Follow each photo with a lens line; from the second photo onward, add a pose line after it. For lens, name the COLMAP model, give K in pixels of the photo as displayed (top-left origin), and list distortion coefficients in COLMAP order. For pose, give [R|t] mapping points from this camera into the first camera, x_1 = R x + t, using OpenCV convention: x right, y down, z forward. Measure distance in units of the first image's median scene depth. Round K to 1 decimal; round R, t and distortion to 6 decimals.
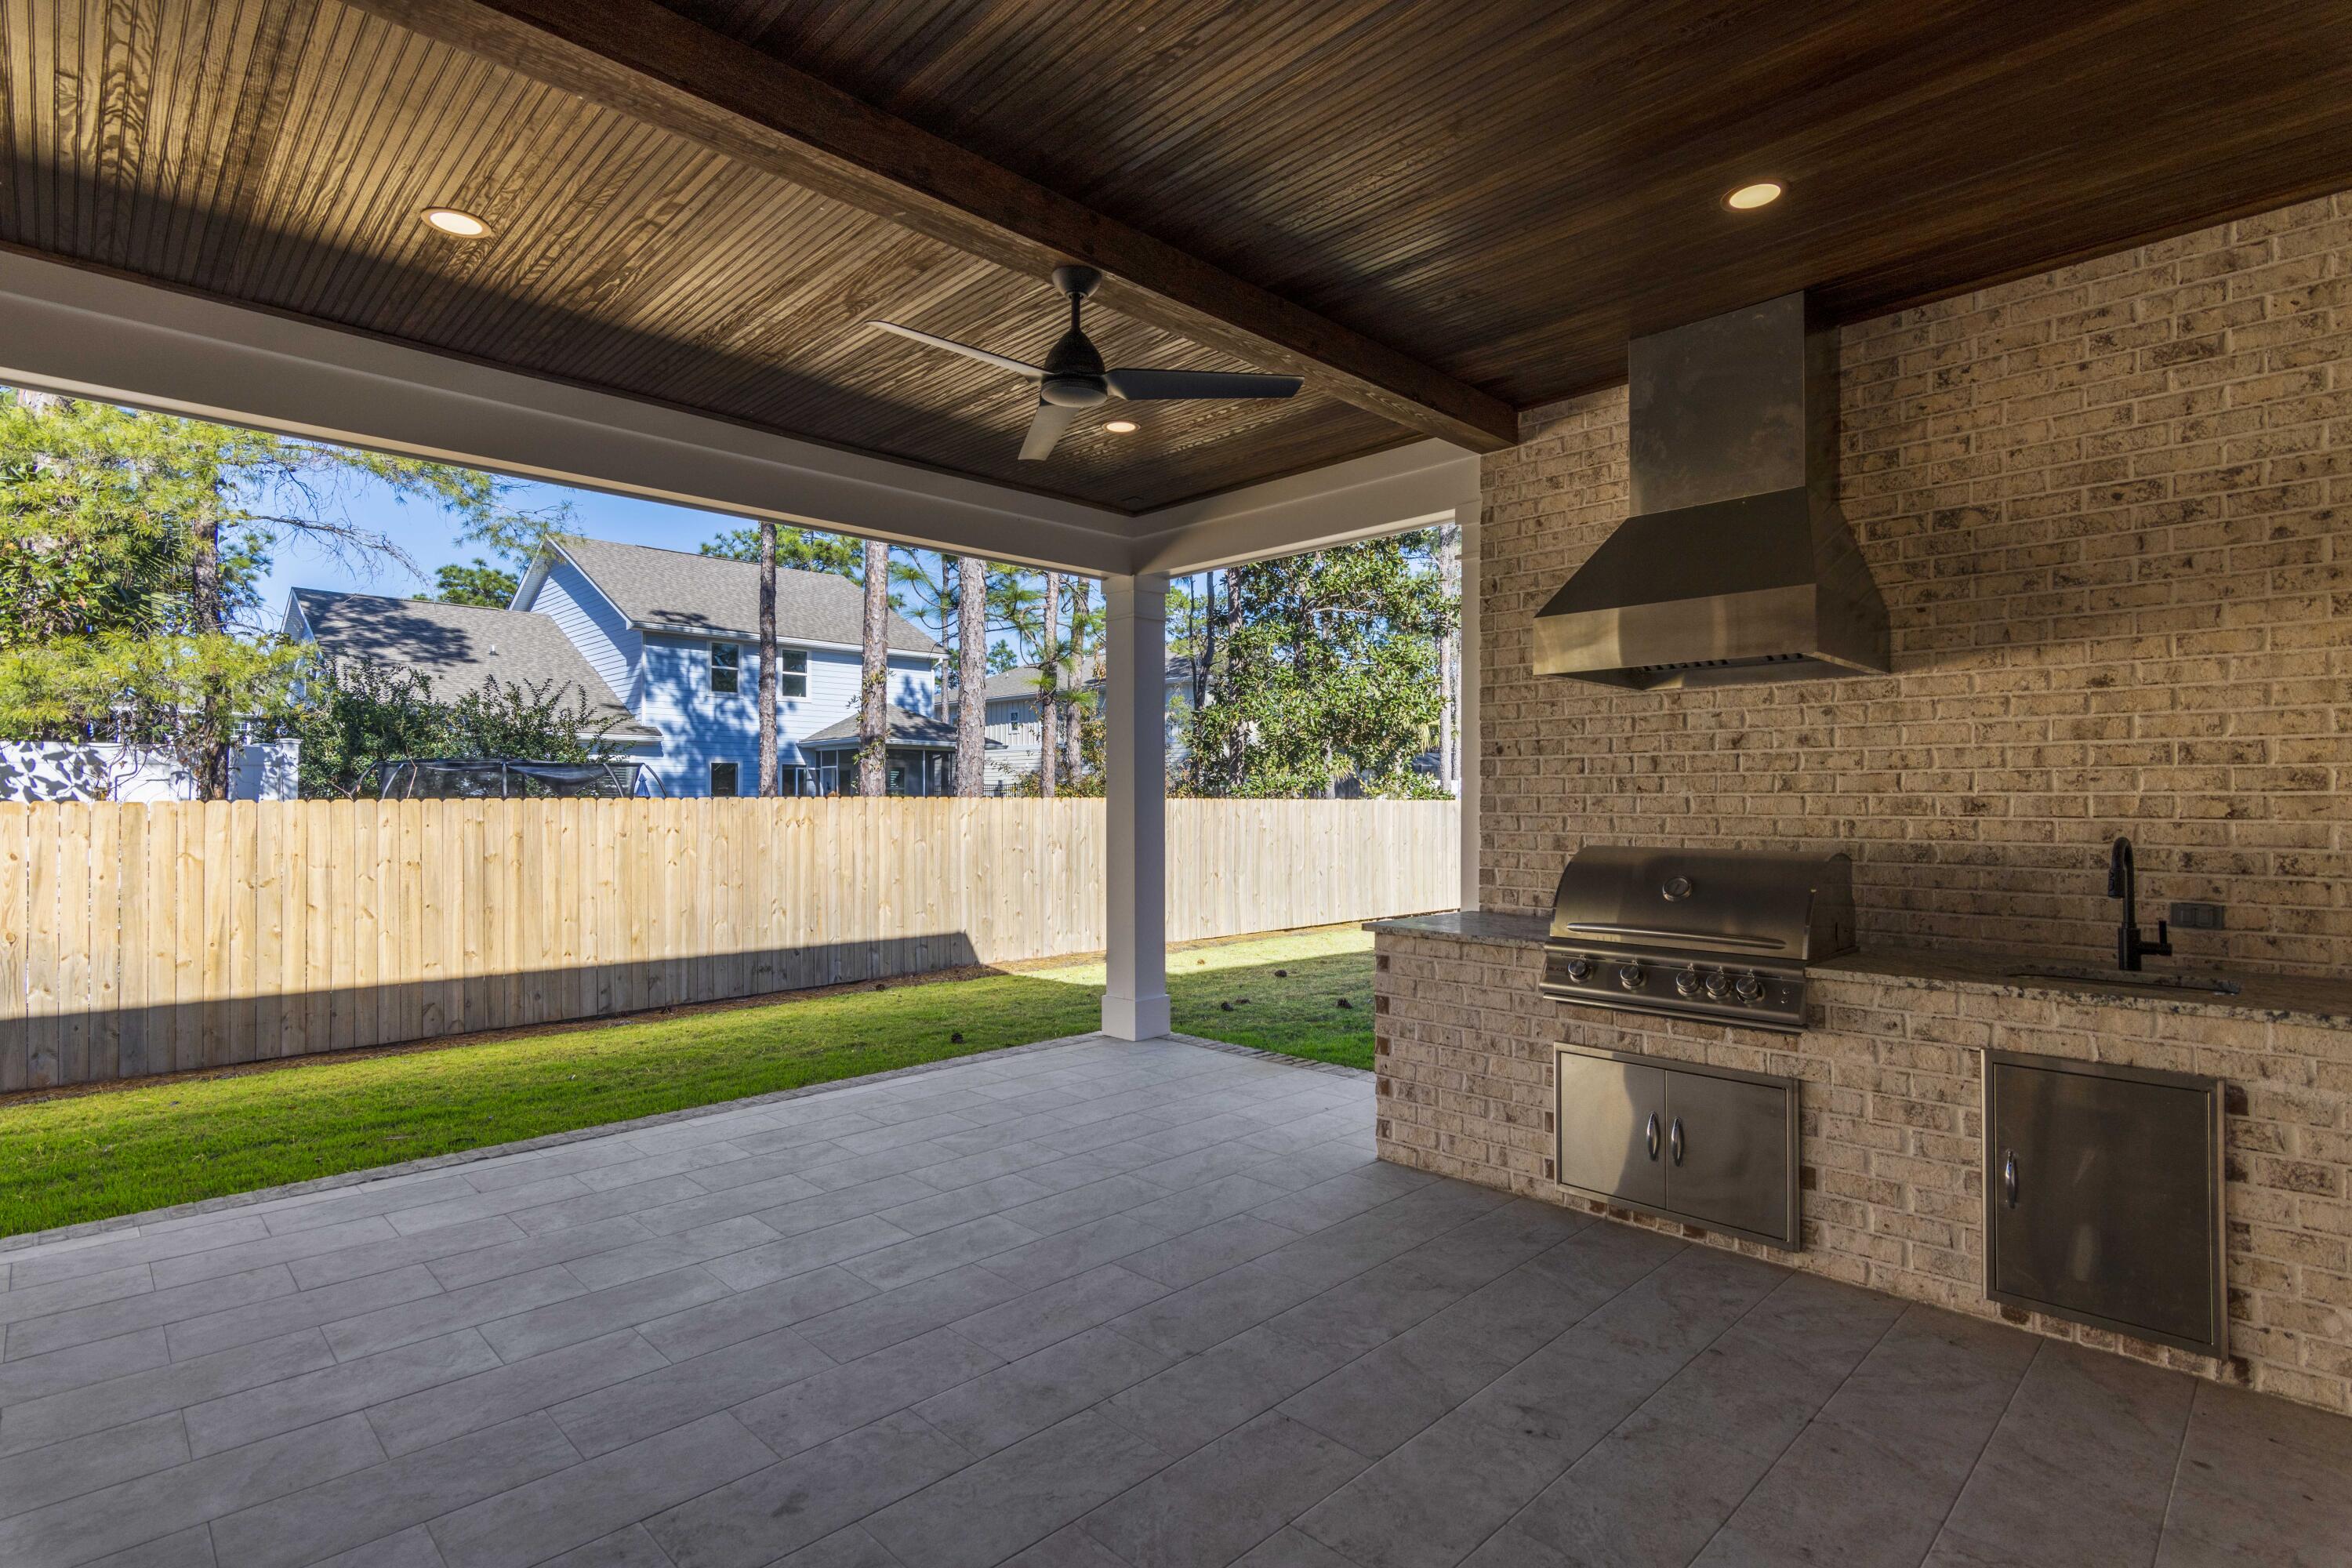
lens RADIAL K [[1144.1, 0, 1176.0], [0, 1144.1, 784.0], [0, 0, 1]] dist [0.001754, 0.000537]
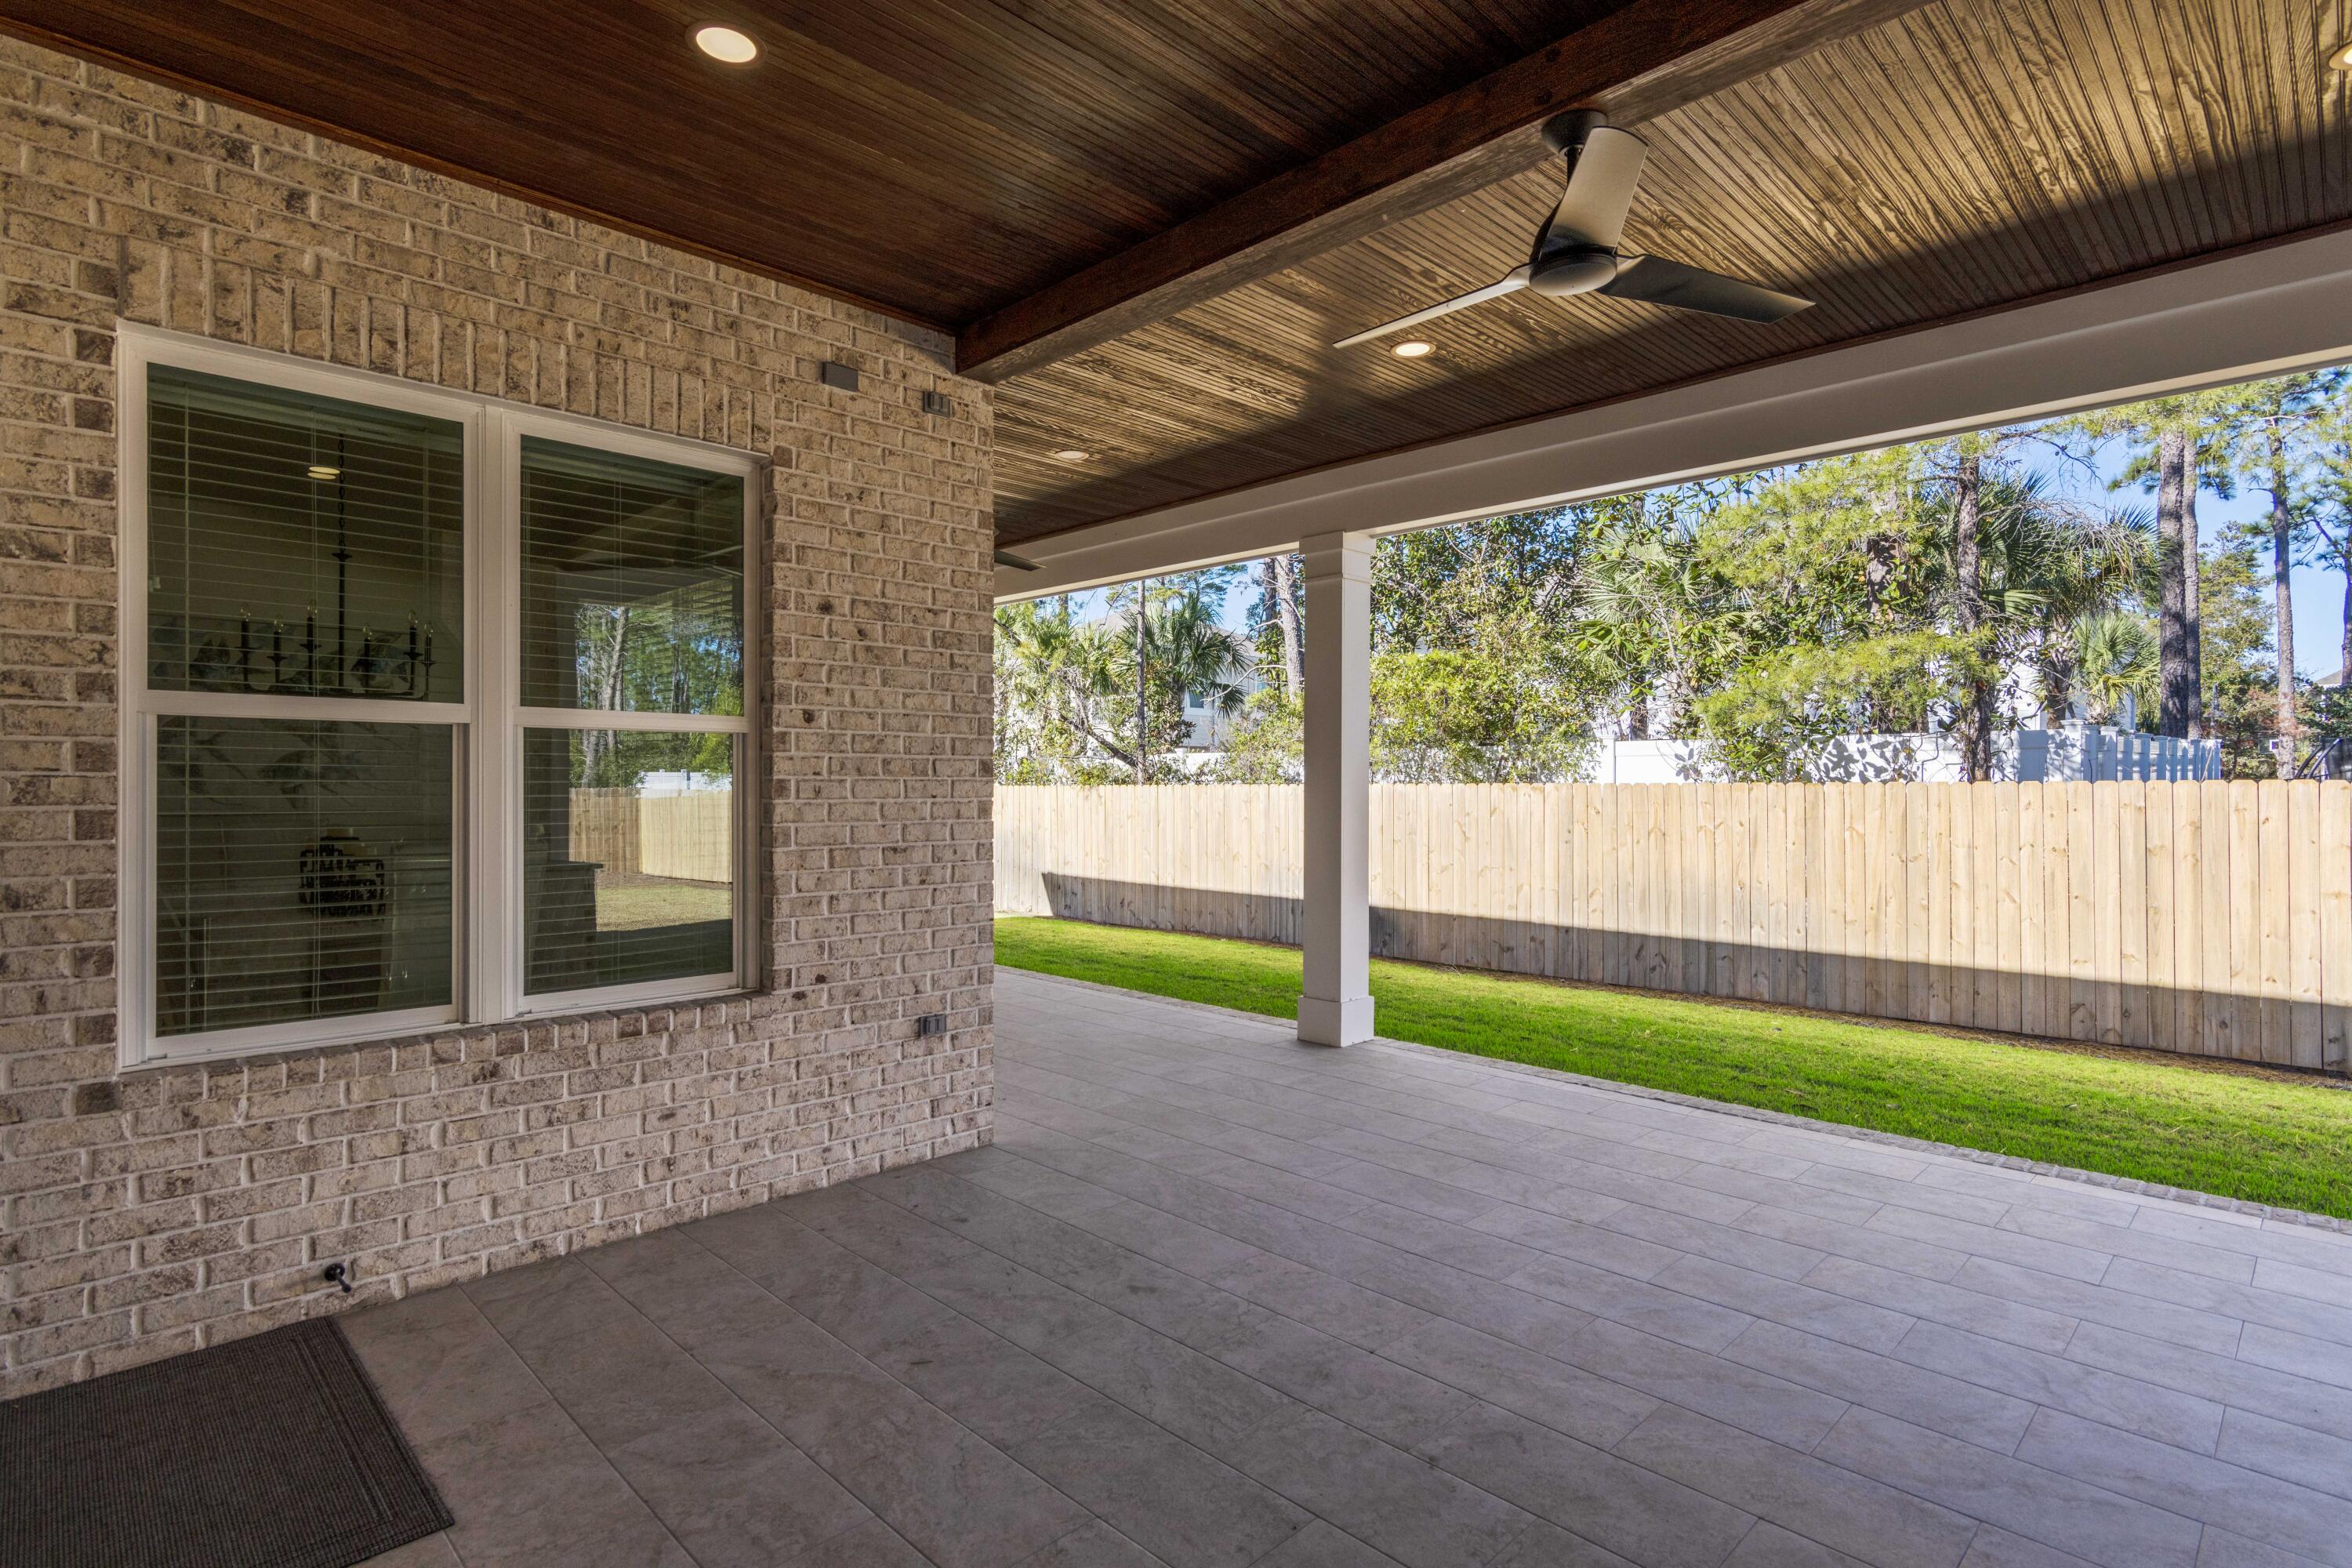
lens RADIAL K [[1161.0, 0, 1176.0], [0, 1161.0, 784.0], [0, 0, 1]] dist [0.003086, 0.001000]
pose [[0.003663, 0.002286, -0.999991, 0.307437], [0.013146, 0.999911, 0.002334, 0.004479], [0.999907, -0.013154, 0.003632, 0.301200]]
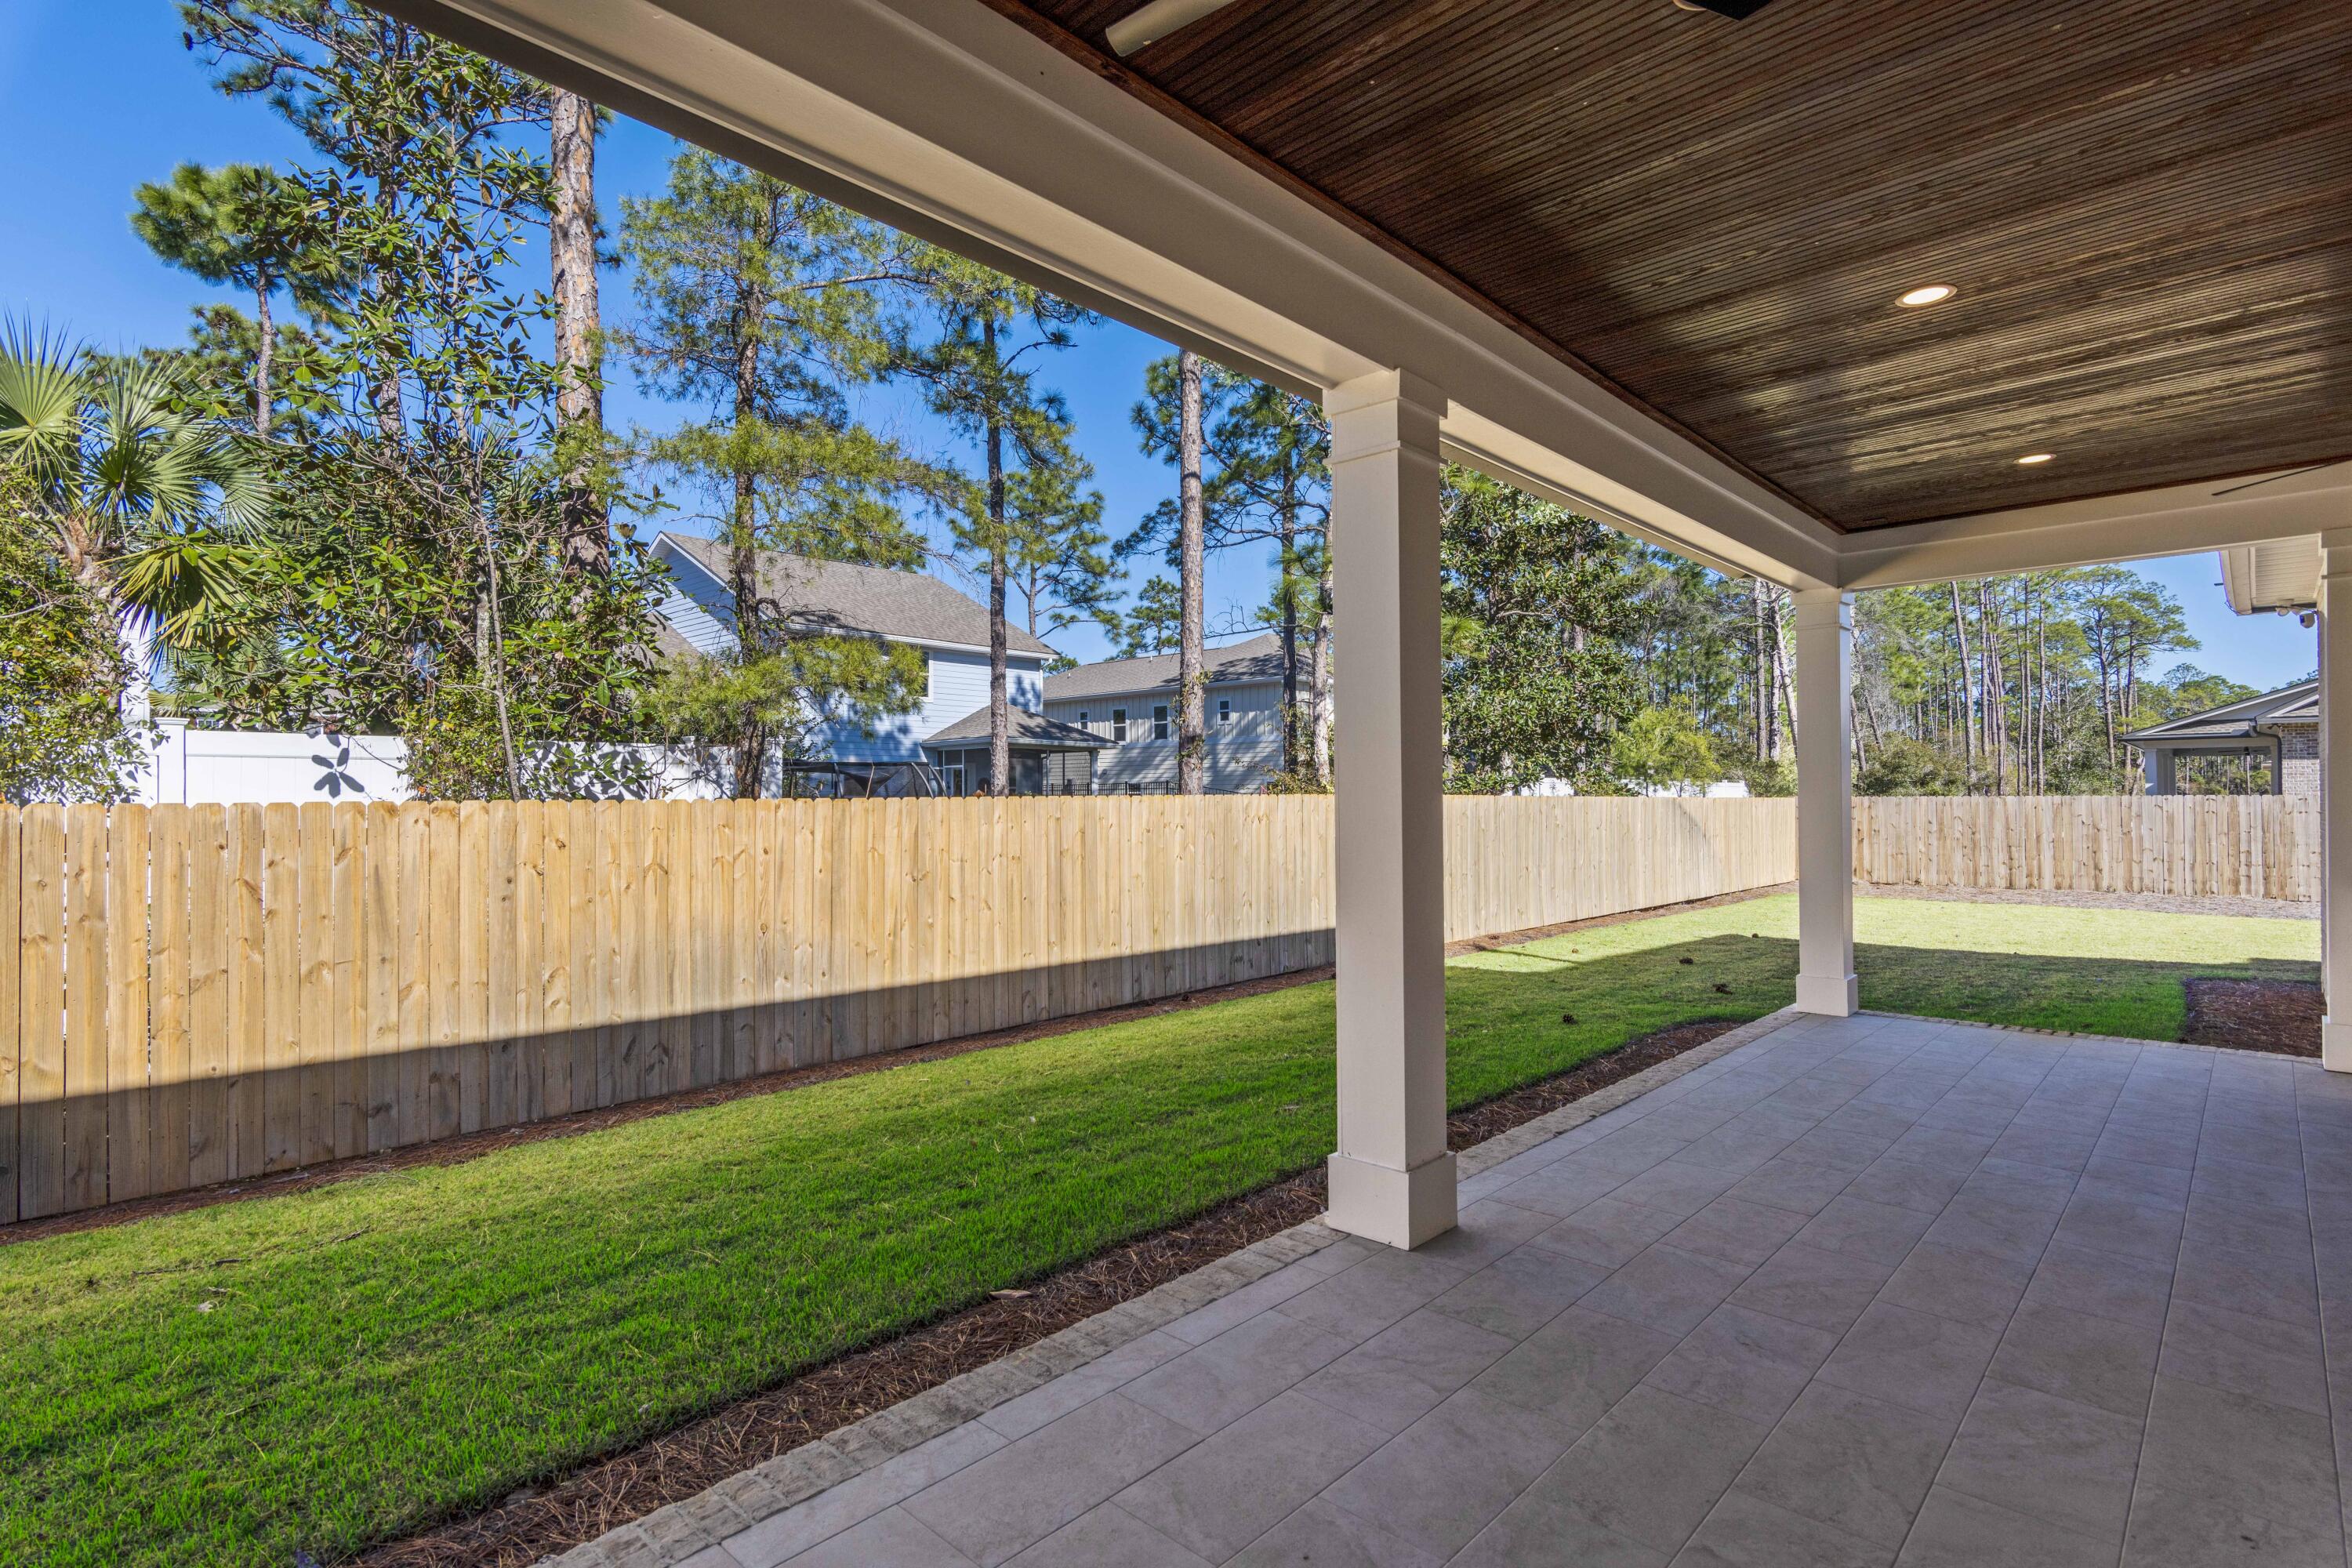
lens RADIAL K [[1144.1, 0, 1176.0], [0, 1144.1, 784.0], [0, 0, 1]] dist [0.001754, 0.000537]
pose [[0.999543, -0.001569, 0.030197, -0.601633], [0.001544, 0.999998, 0.000872, 0.001008], [-0.030198, -0.000825, 0.999544, -0.058553]]
